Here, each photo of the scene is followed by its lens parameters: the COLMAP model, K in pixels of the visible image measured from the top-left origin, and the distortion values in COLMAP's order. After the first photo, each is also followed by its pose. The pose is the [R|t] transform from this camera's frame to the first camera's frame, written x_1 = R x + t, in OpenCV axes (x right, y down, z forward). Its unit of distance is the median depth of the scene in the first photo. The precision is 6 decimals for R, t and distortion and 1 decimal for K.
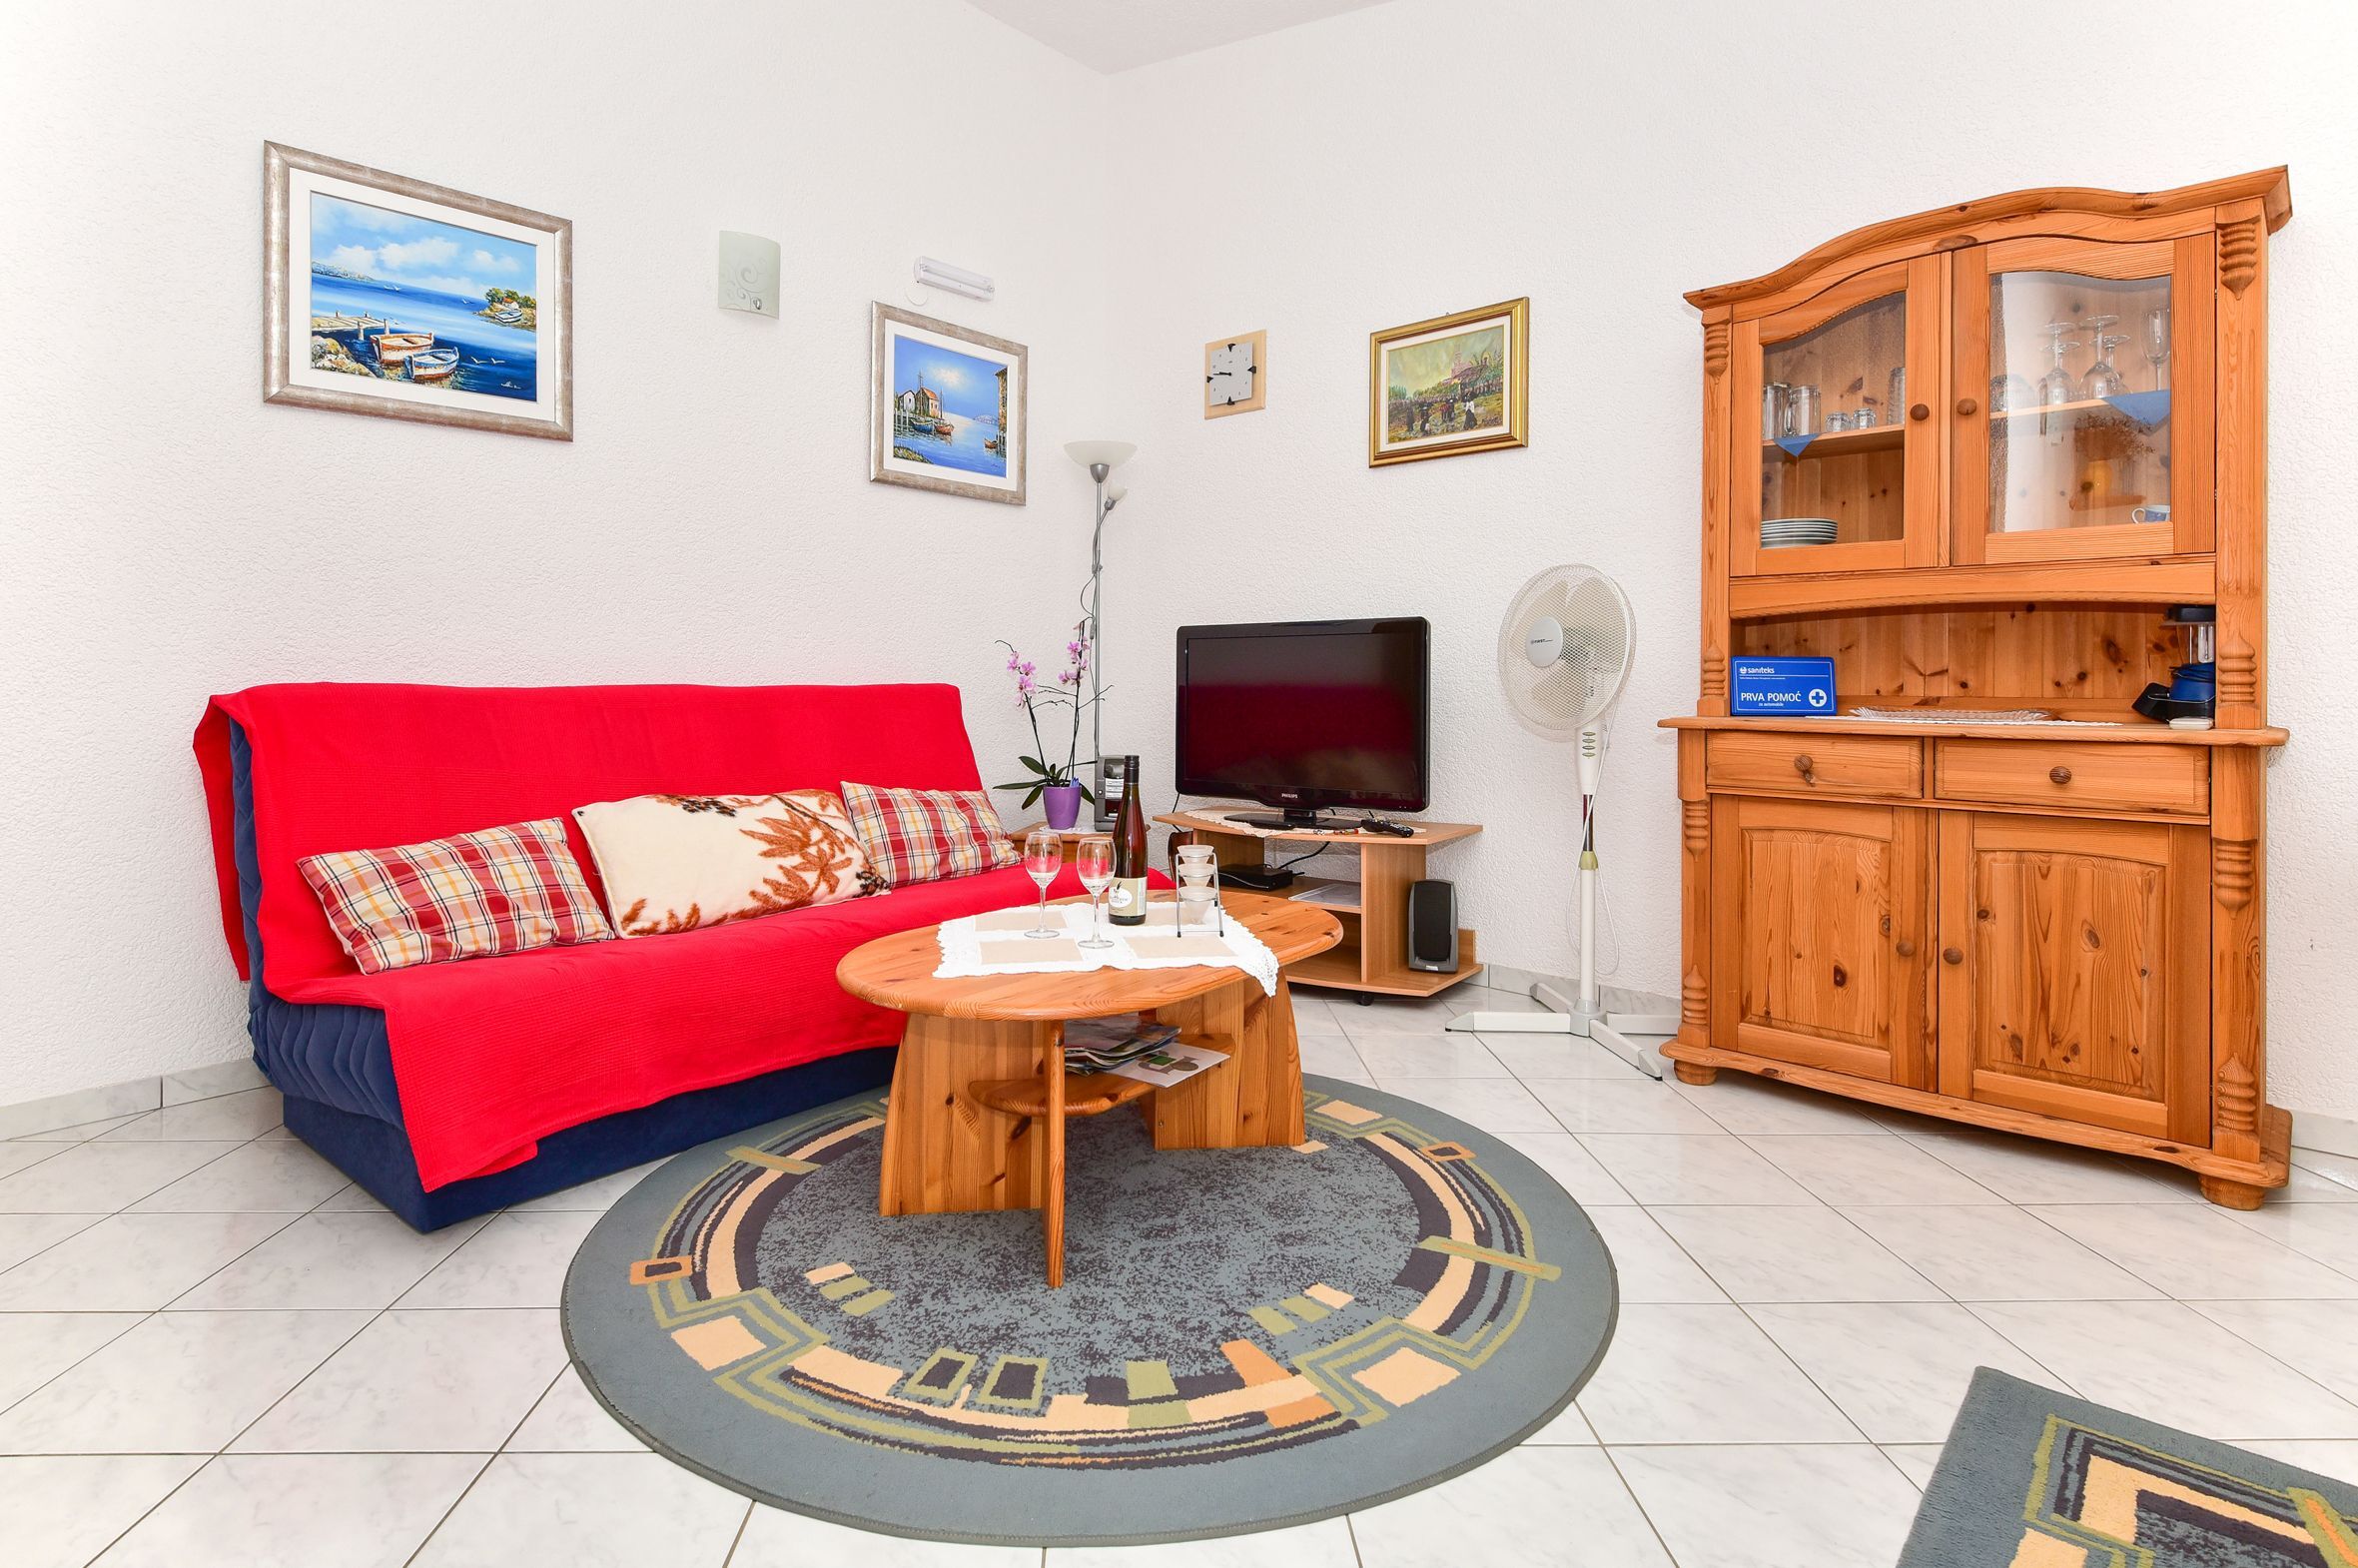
lens RADIAL K [[1206.8, 0, 1121.5], [0, 1206.8, 664.4], [0, 0, 1]] dist [0.019118, -0.013388]
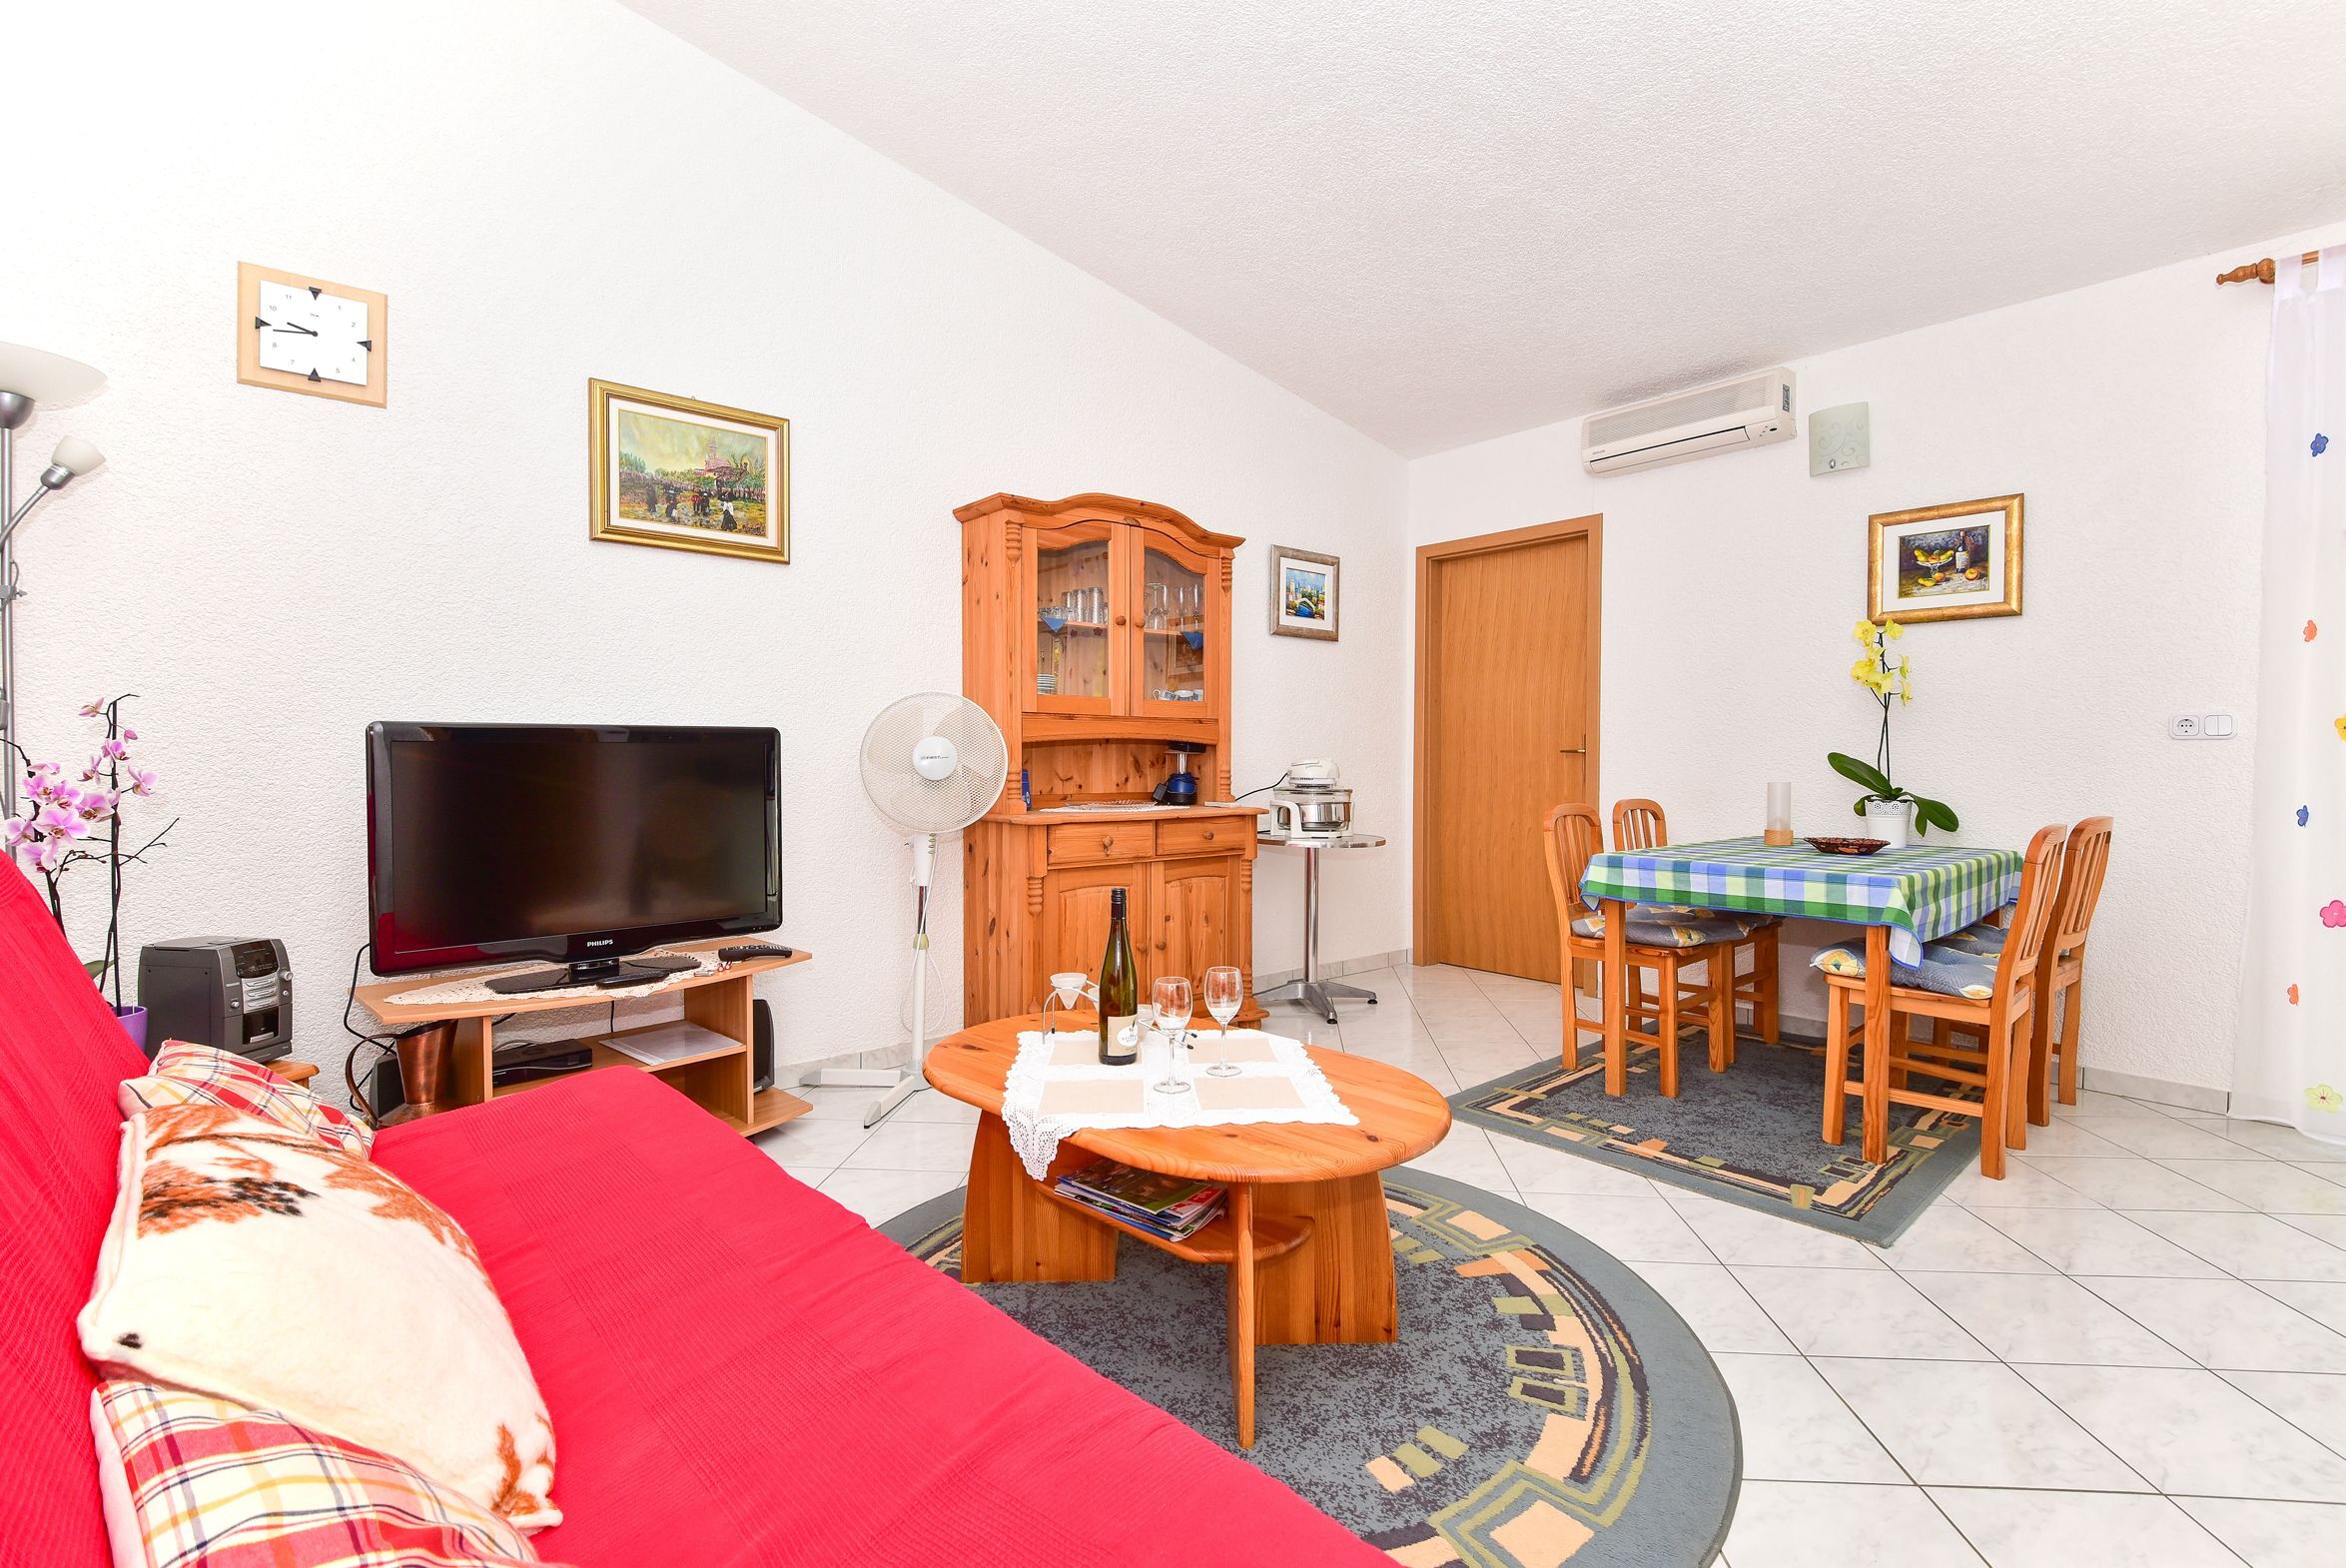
lens RADIAL K [[1057.5, 0, 1204.2], [0, 1057.5, 781.0], [0, 0, 1]] dist [0.033545, -0.036650]
pose [[0.075024, -0.026801, 0.996821, -0.744557], [-0.013753, 0.999516, 0.027909, -0.033521], [-0.997087, -0.015803, 0.074620, 0.773007]]
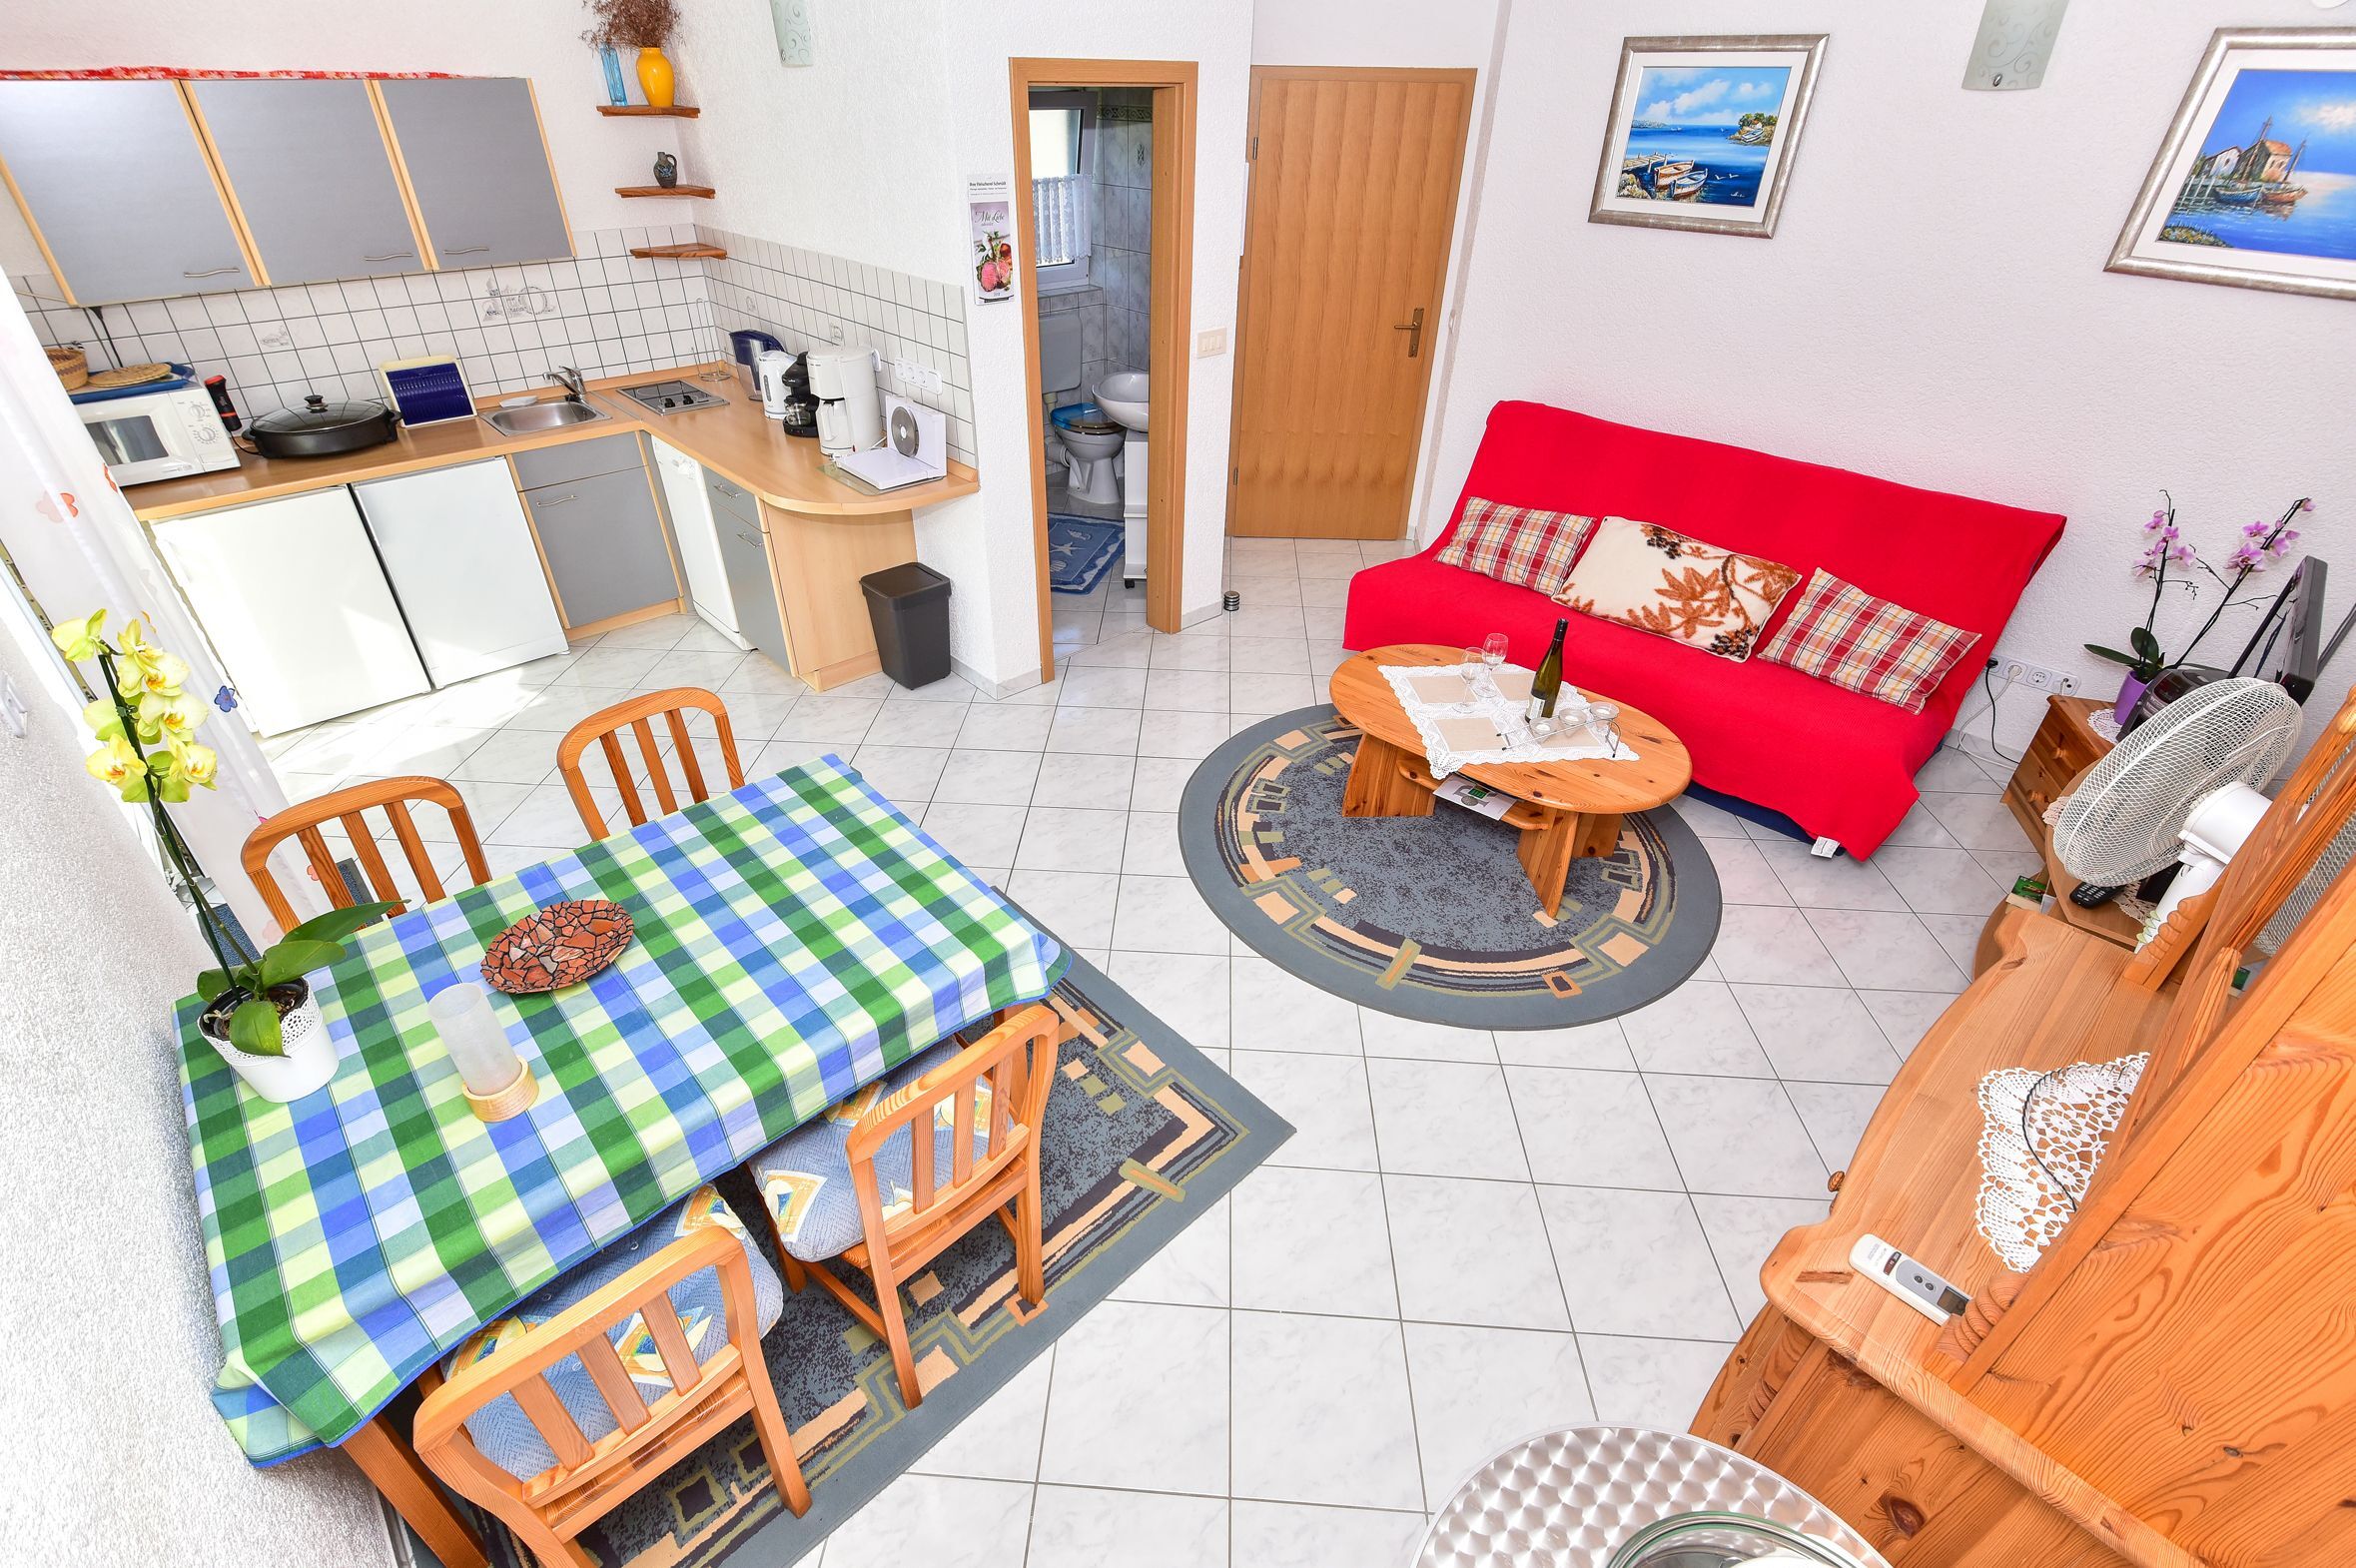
lens RADIAL K [[1089.8, 0, 1131.4], [0, 1089.8, 740.9], [0, 0, 1]] dist [-0.001839, -0.000232]
pose [[-0.083144, 0.523604, -0.847895, 1.068509], [0.010176, 0.851243, 0.524673, -0.425409], [0.996486, 0.034995, -0.076104, 0.532966]]
